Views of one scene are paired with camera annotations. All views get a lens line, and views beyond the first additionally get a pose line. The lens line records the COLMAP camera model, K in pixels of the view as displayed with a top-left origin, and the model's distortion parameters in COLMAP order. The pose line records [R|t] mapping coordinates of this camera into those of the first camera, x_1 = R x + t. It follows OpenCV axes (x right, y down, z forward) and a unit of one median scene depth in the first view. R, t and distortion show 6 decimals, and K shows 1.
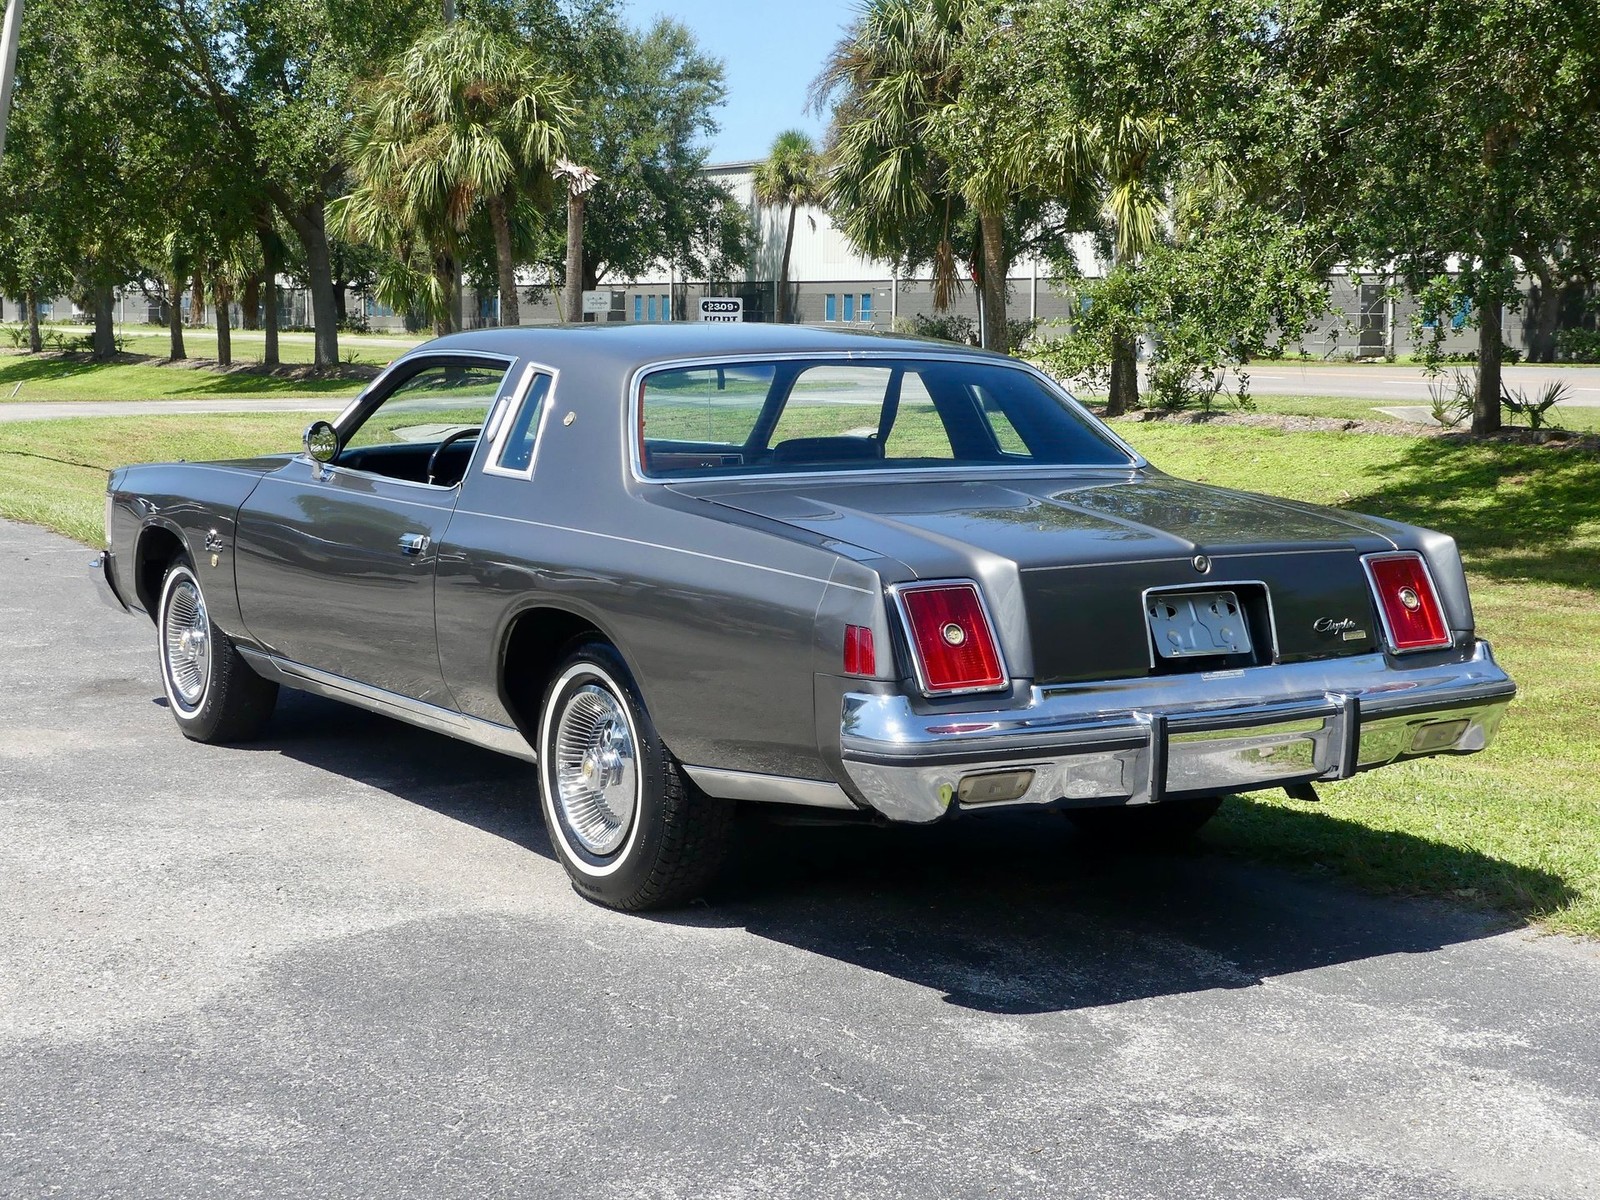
lens RADIAL K [[2581.8, 0, 819.3], [0, 2581.8, 601.6], [0, 0, 1]] dist [-0.020688, -0.013680]
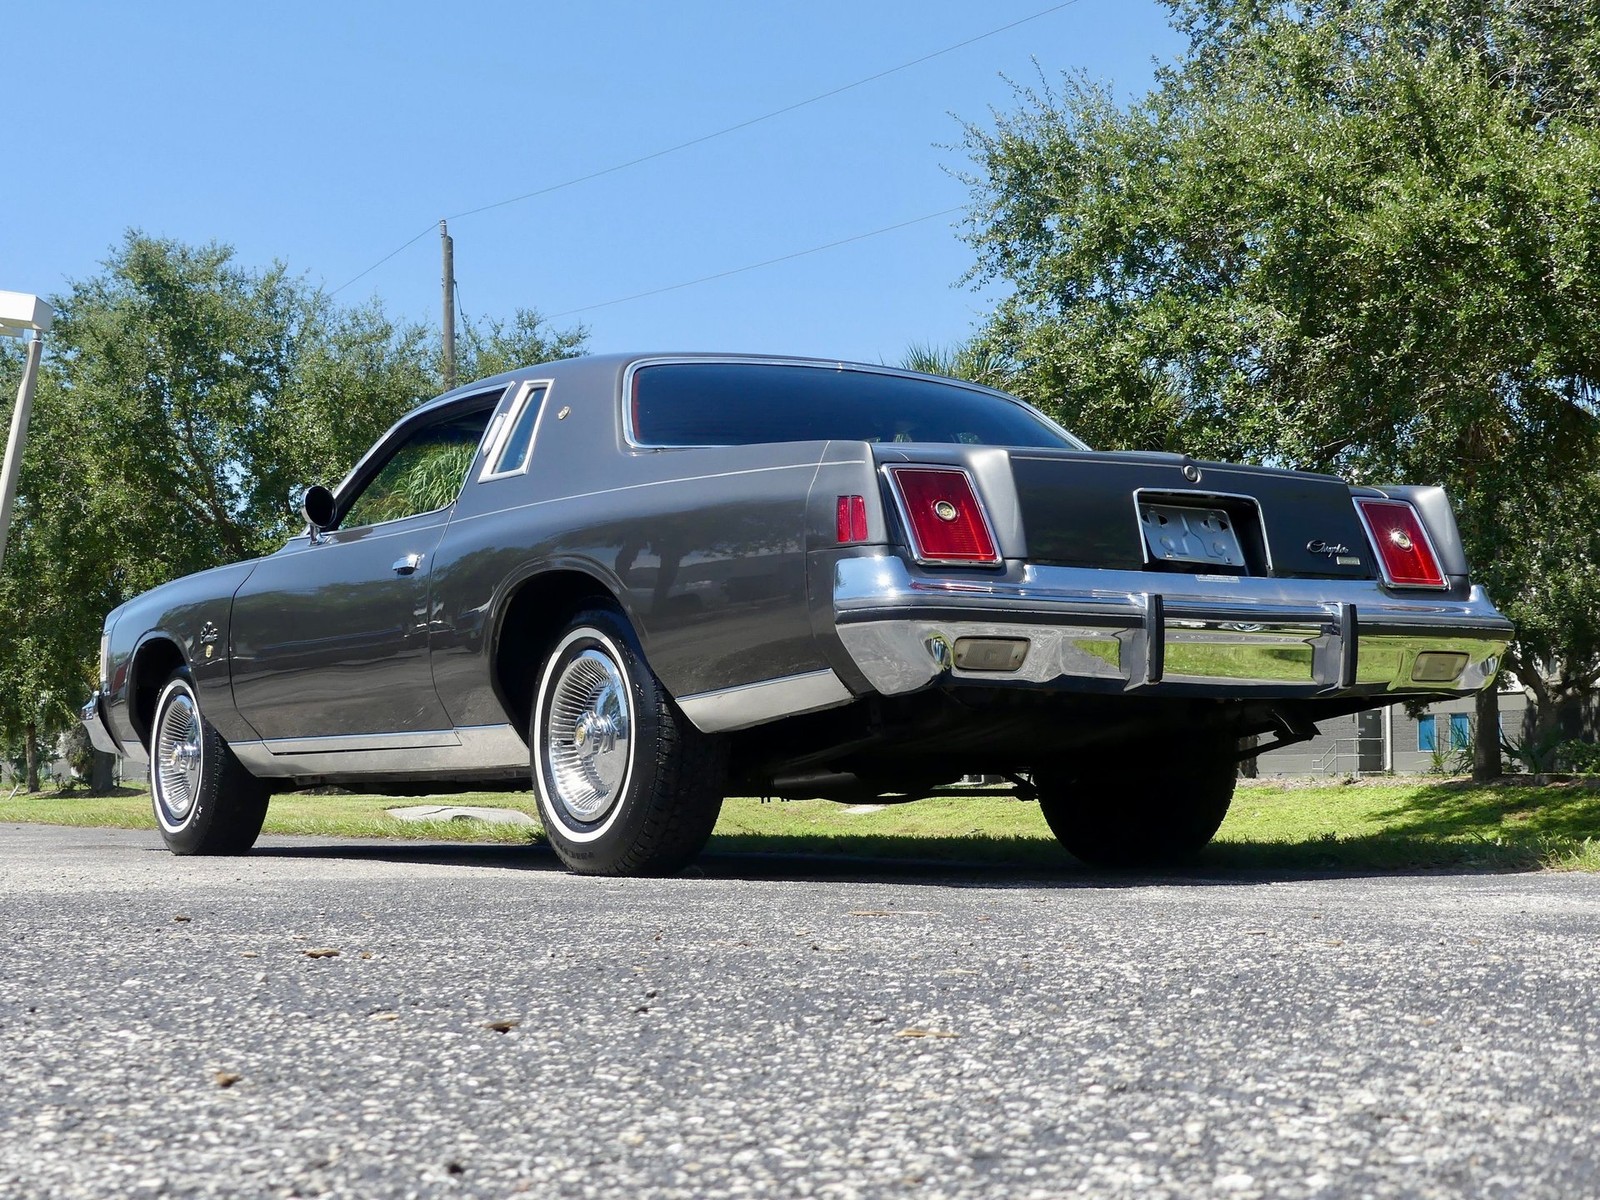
lens RADIAL K [[2595.0, 0, 800.0], [0, 2595.0, 600.0], [0, 0, 1]] dist [-0.026009, 0.054541]
pose [[0.999913, -0.011831, -0.005750, 0.000229], [0.010562, 0.982667, -0.185080, 0.064012], [0.007840, 0.185003, 0.982707, 0.004383]]
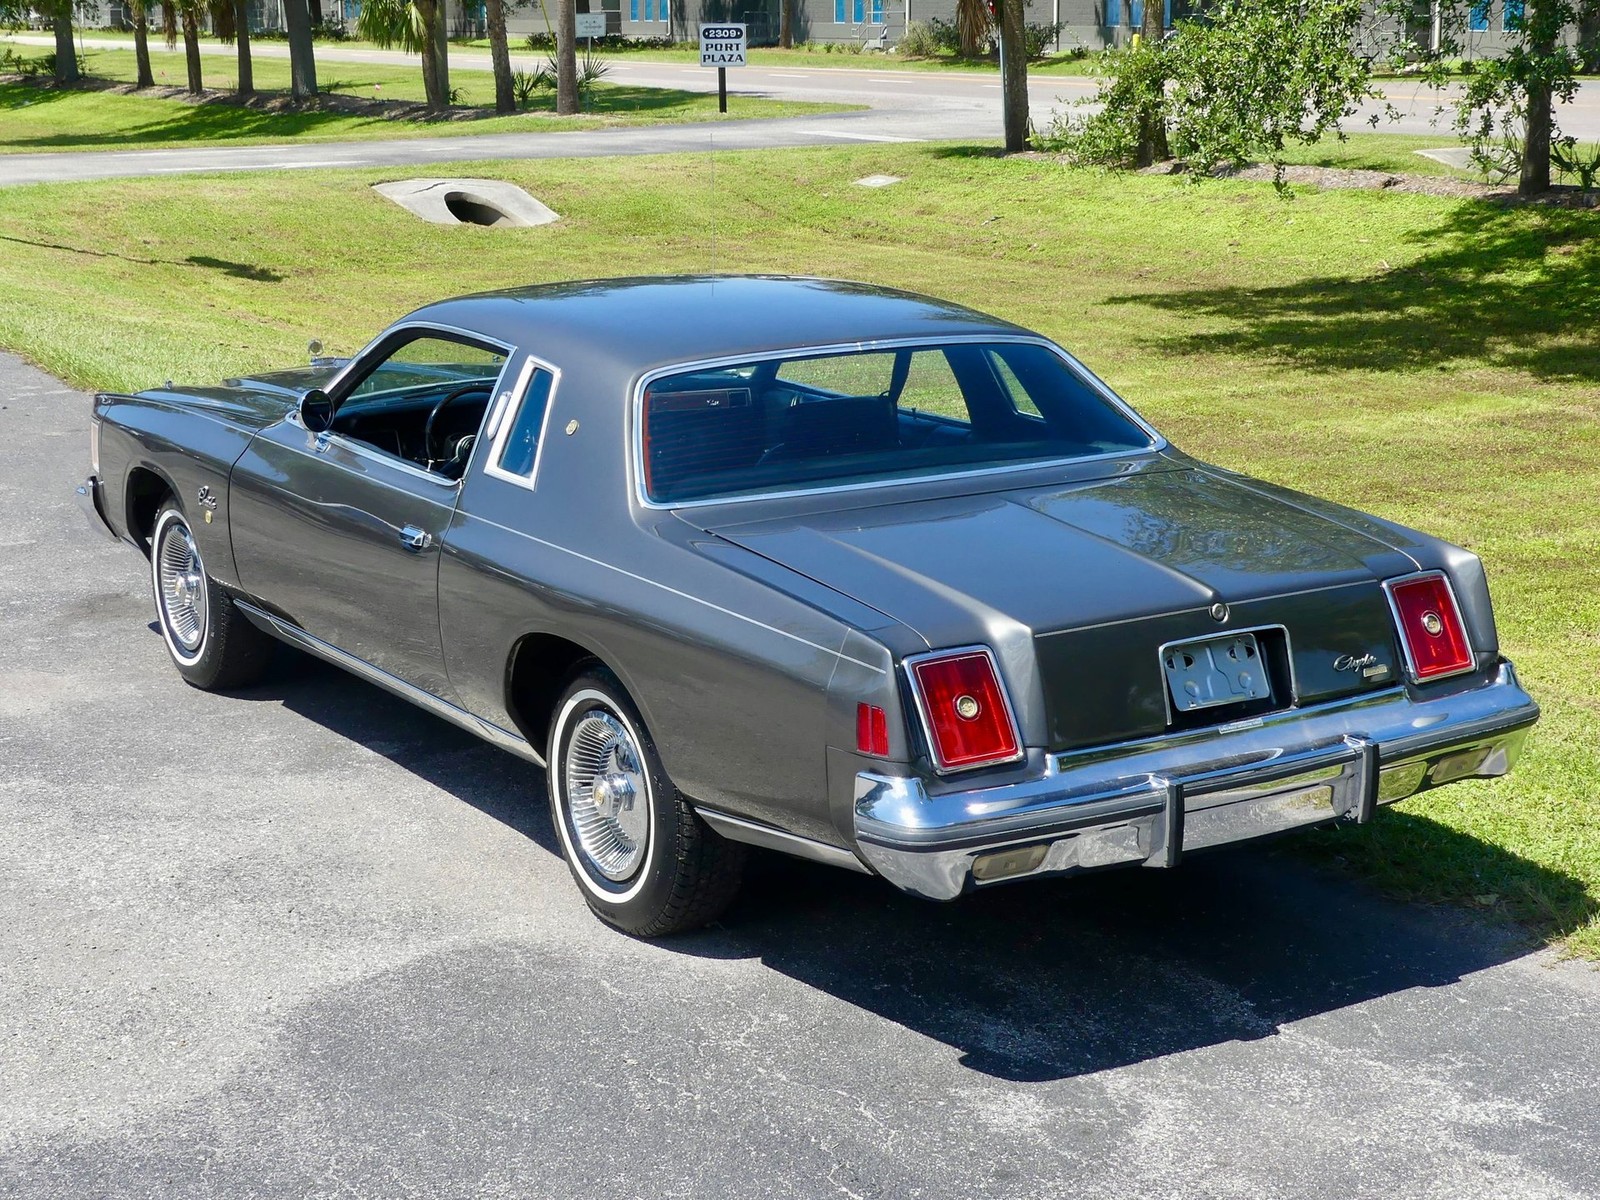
lens RADIAL K [[2717.9, 0, 827.4], [0, 2717.9, 603.4], [0, 0, 1]] dist [-0.020007, -0.010991]
pose [[0.999917, -0.012515, -0.003003, 0.000553], [0.012771, 0.993716, 0.111199, -0.039449], [0.001592, -0.111228, 0.993794, -0.008370]]
